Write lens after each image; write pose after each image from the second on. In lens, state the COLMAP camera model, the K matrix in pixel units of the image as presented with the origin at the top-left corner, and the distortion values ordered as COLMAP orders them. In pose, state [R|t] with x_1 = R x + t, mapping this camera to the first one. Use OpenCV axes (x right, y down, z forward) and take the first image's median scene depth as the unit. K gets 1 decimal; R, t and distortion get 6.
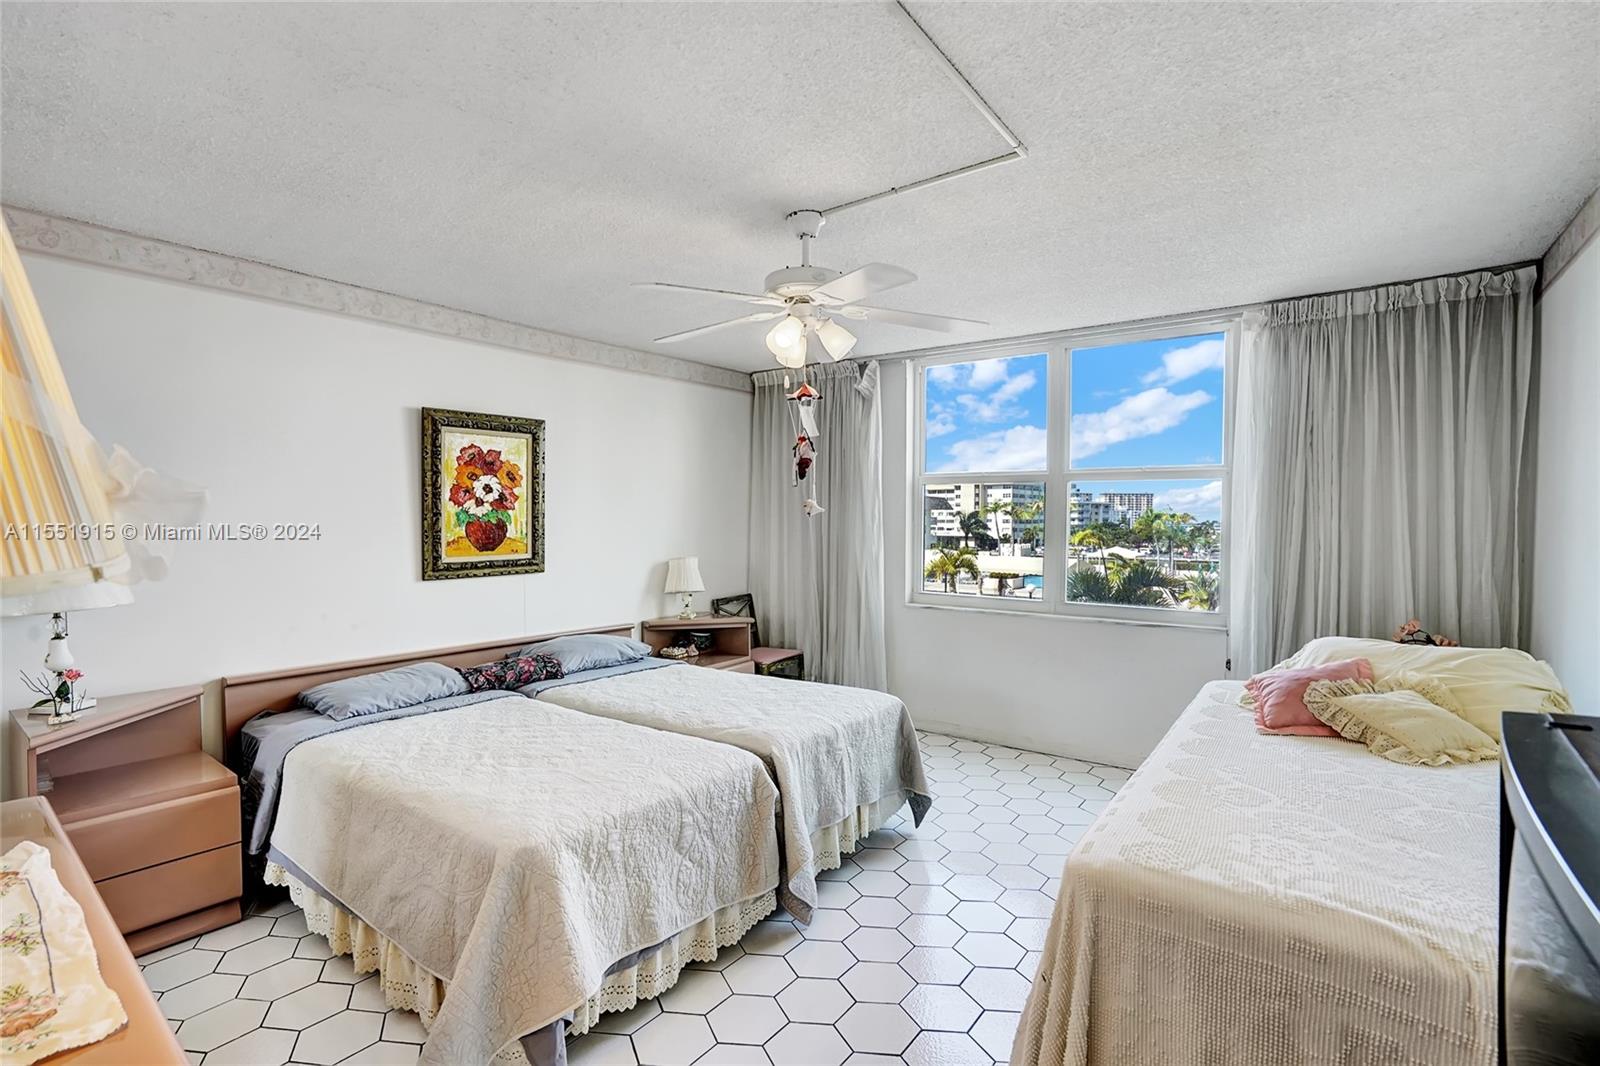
lens RADIAL K [[746.2, 0, 794.5], [0, 746.2, 534.4], [0, 0, 1]] dist [-0.031954, 0.006913]
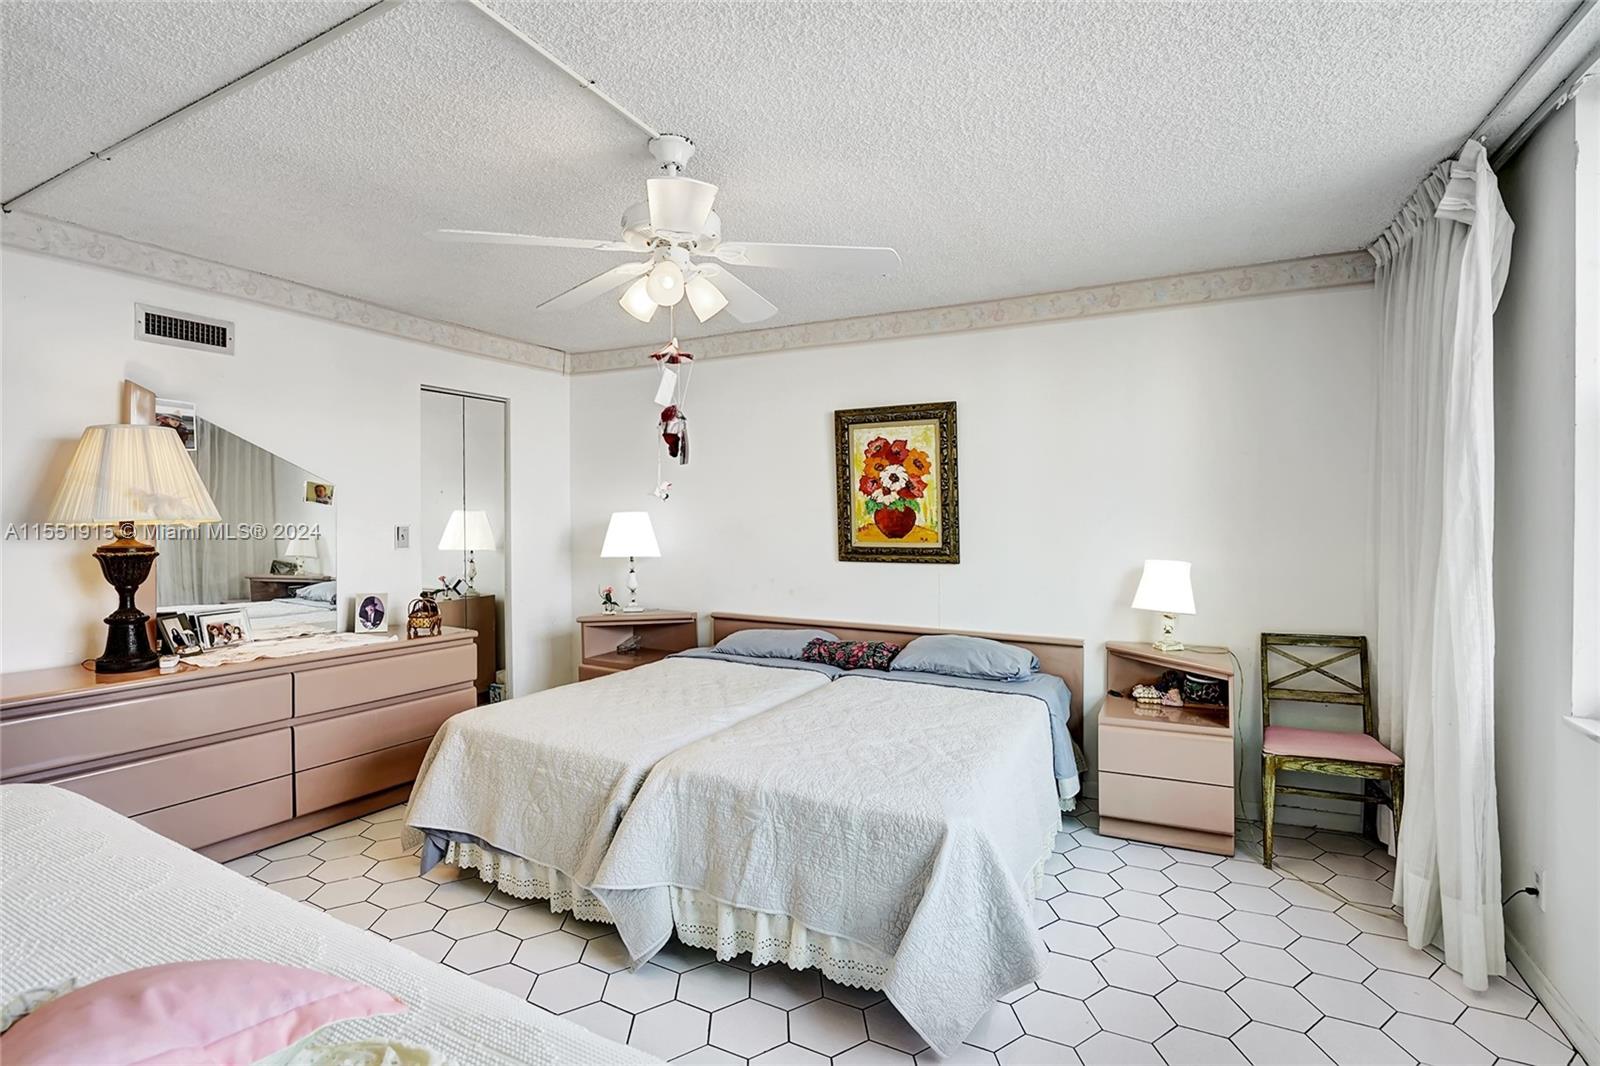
lens RADIAL K [[746.2, 0, 783.6], [0, 746.2, 523.9], [0, 0, 1]] dist [-0.031954, 0.006913]
pose [[0.161974, 0.019729, -0.986598, 0.598695], [-0.017571, 0.999699, 0.017107, -0.012403], [0.986639, 0.014564, 0.162272, 0.683241]]
